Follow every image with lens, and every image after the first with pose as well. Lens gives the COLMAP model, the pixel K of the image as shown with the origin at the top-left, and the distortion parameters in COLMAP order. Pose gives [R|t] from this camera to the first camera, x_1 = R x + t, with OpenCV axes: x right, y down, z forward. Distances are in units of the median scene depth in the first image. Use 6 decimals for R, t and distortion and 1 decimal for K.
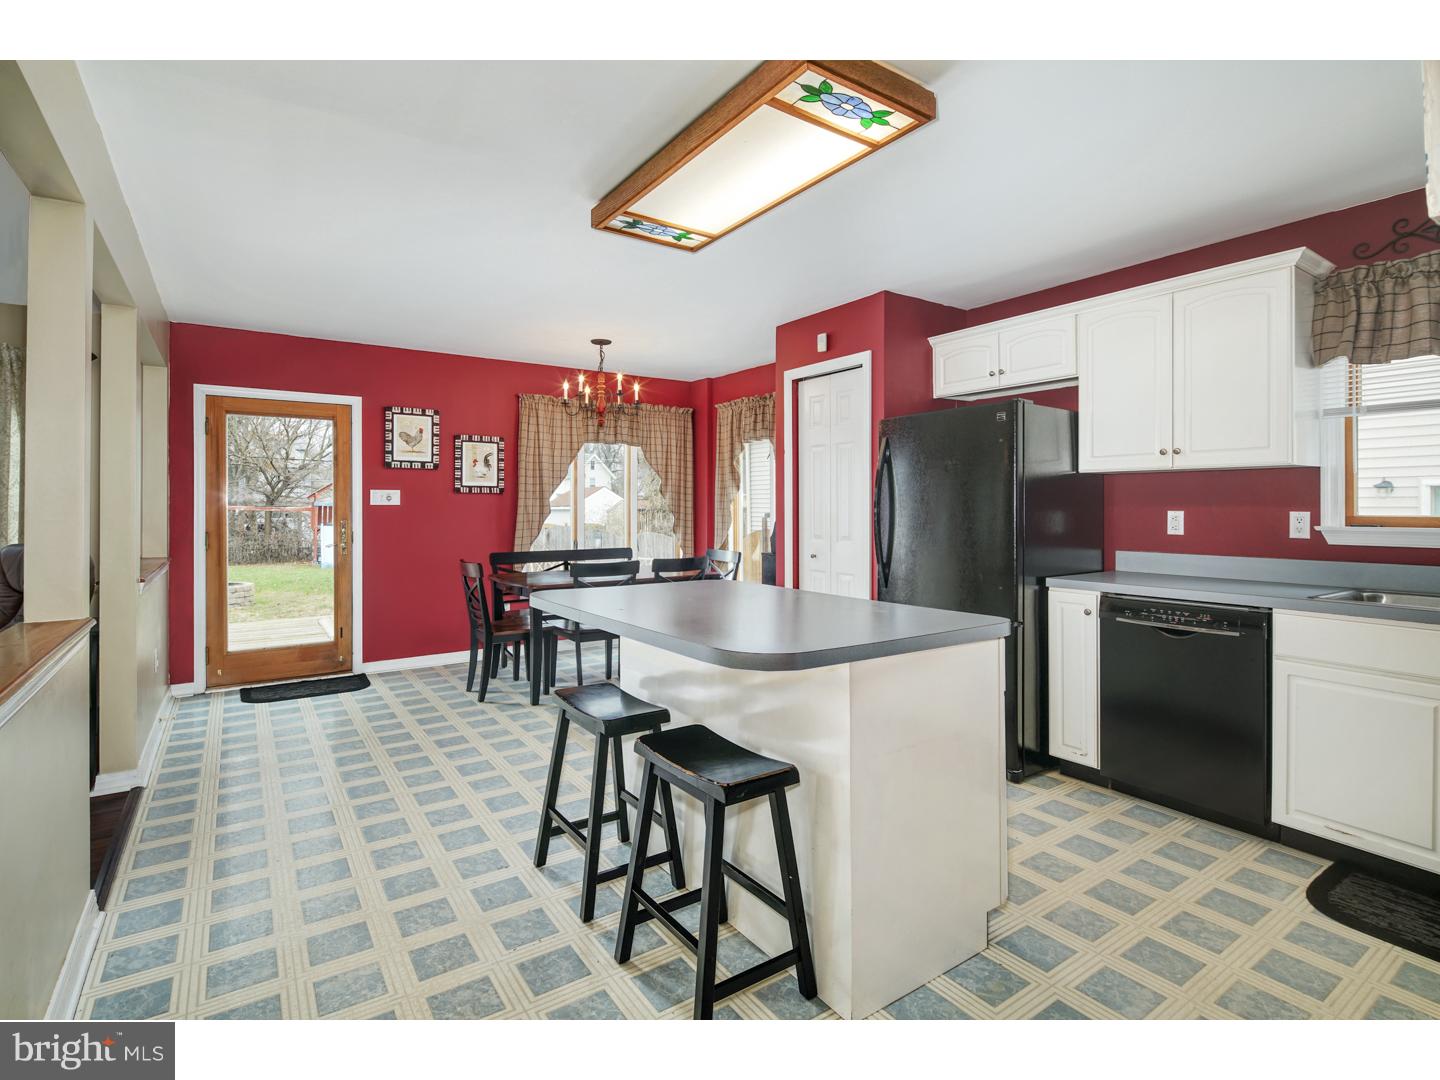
lens RADIAL K [[718.8, 0, 708.7], [0, 718.8, 507.4], [0, 0, 1]] dist [0.005352, -0.004503]
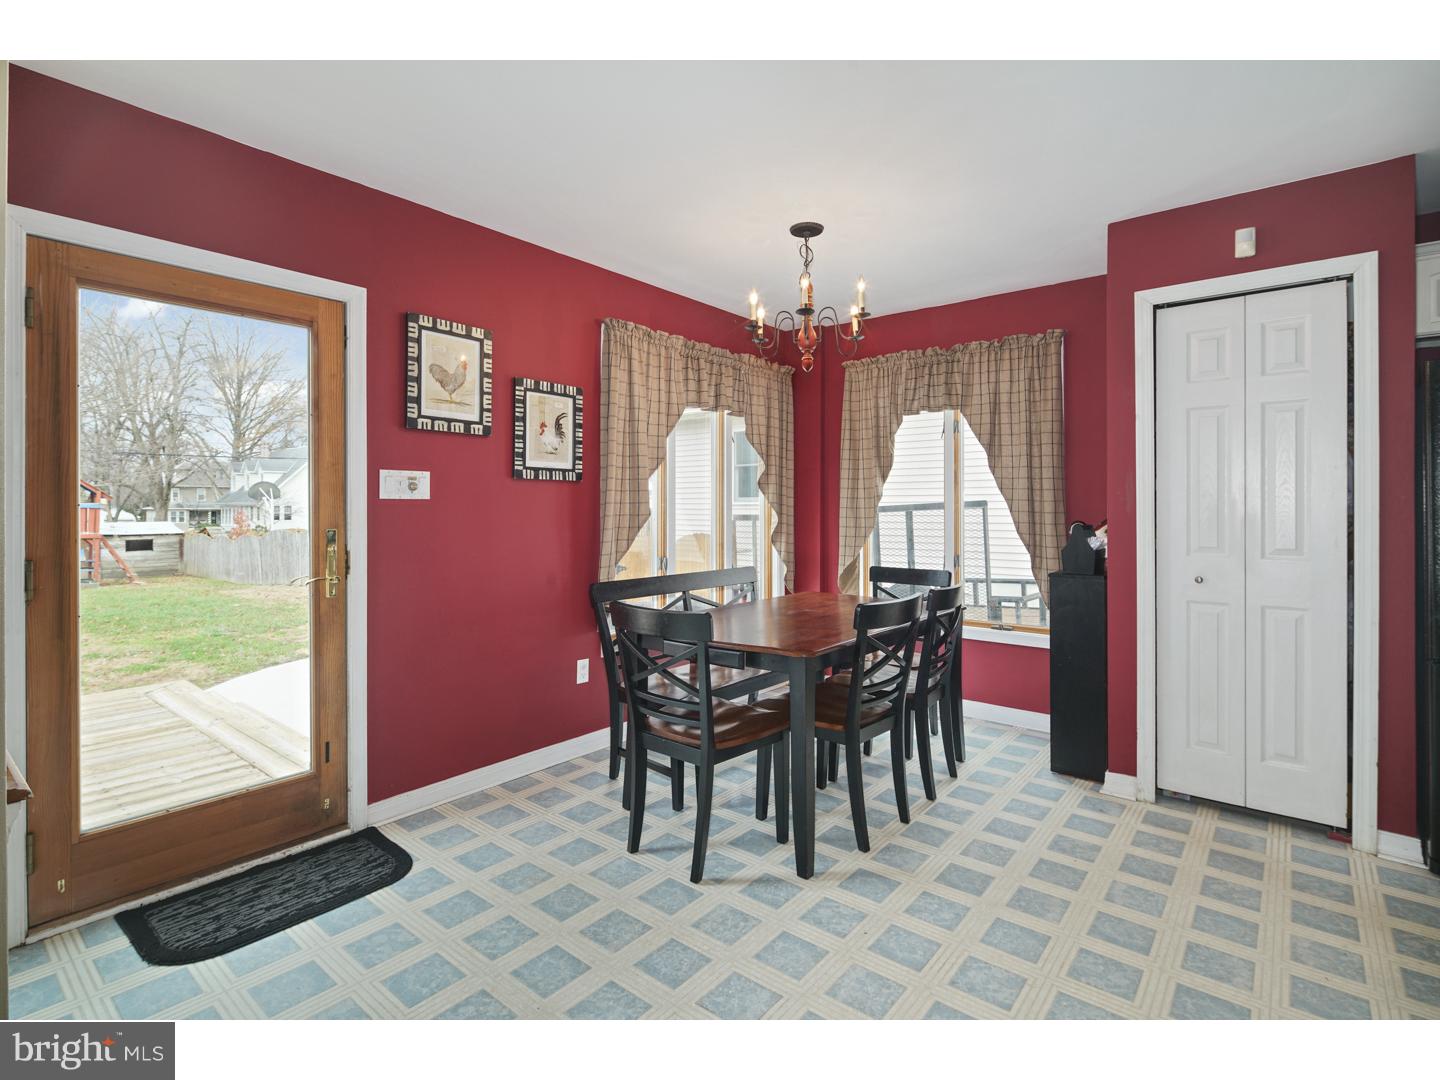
lens RADIAL K [[718.8, 0, 704.2], [0, 718.8, 508.2], [0, 0, 1]] dist [0.005352, -0.004503]
pose [[0.957293, -0.000247, 0.289120, -0.379280], [0.001461, 0.999991, -0.003981, 0.005551], [-0.289116, 0.004234, 0.957285, 0.415189]]
